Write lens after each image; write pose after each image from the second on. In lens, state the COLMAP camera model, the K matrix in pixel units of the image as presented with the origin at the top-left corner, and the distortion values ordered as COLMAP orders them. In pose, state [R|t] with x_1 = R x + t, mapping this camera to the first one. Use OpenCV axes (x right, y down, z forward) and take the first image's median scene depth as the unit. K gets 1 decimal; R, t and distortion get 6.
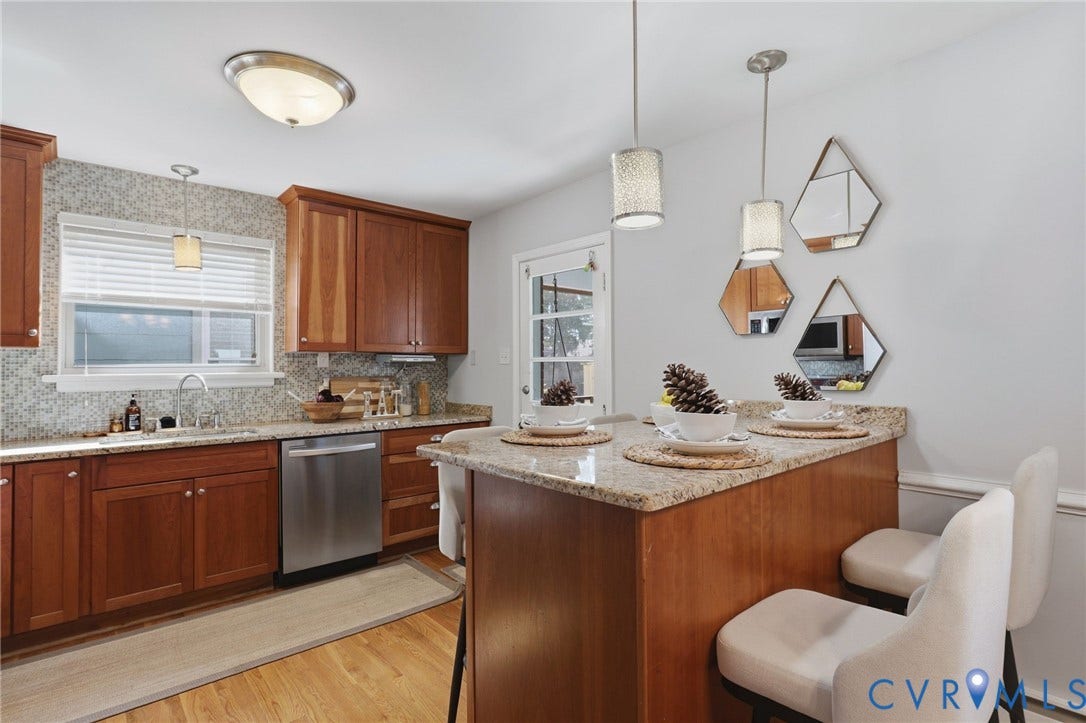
lens RADIAL K [[538.8, 0, 538.6], [0, 538.8, 353.8], [0, 0, 1]] dist [-0.006378, 0.004621]
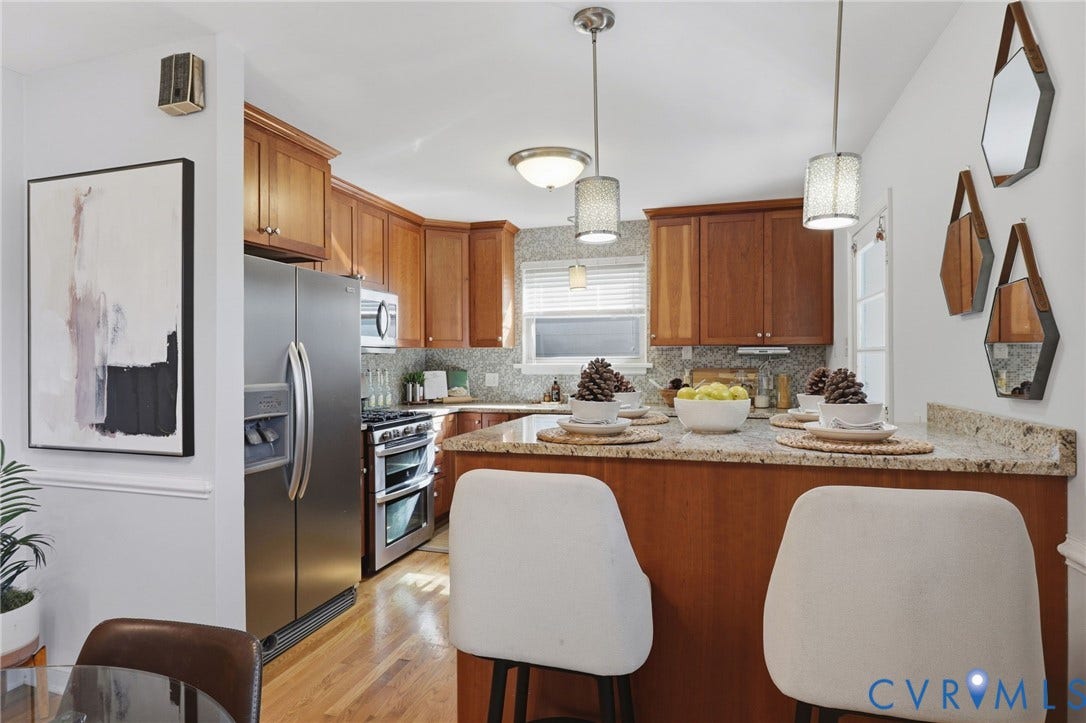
lens RADIAL K [[578.8, 0, 544.0], [0, 578.8, 361.1], [0, 0, 1]] dist [-0.001399, 0.000741]
pose [[0.539636, 0.004084, -0.841888, 0.524930], [0.020318, 0.999634, 0.017873, 0.001241], [0.841653, -0.026750, 0.539356, 0.096445]]
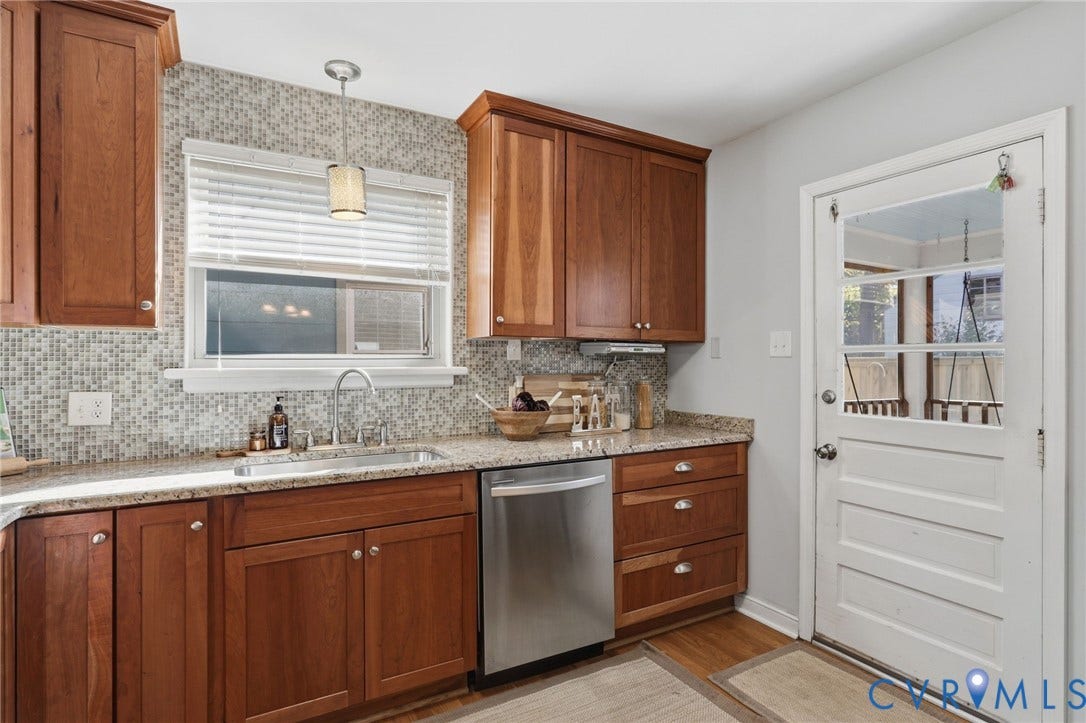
lens RADIAL K [[561.0, 0, 546.2], [0, 561.0, 359.1], [0, 0, 1]] dist [-0.008399, 0.002379]
pose [[0.981357, 0.004100, -0.192150, -0.243125], [-0.000562, 0.999829, 0.018465, 0.011197], [0.192192, -0.018013, 0.981192, 0.314954]]
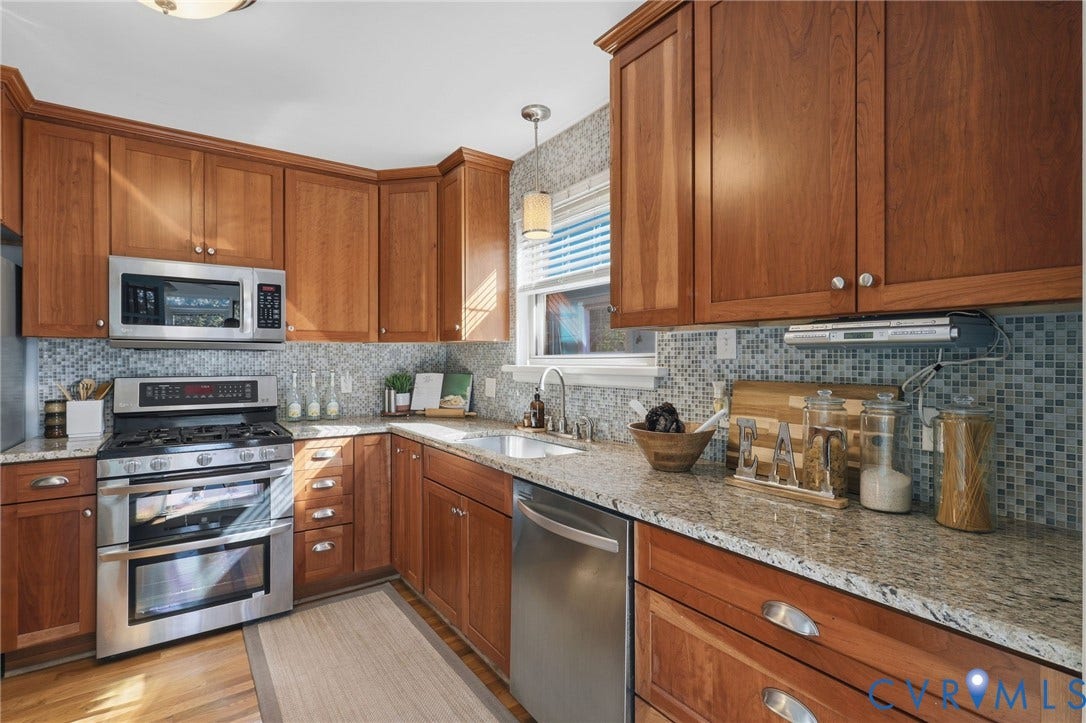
lens RADIAL K [[509.5, 0, 541.9], [0, 509.5, 360.2], [0, 0, 1]] dist [-0.001150, 0.000868]
pose [[-0.097080, 0.008065, -0.995244, 0.093805], [0.025513, 0.999659, 0.005612, 0.021746], [0.994950, -0.024847, -0.097253, 0.986572]]
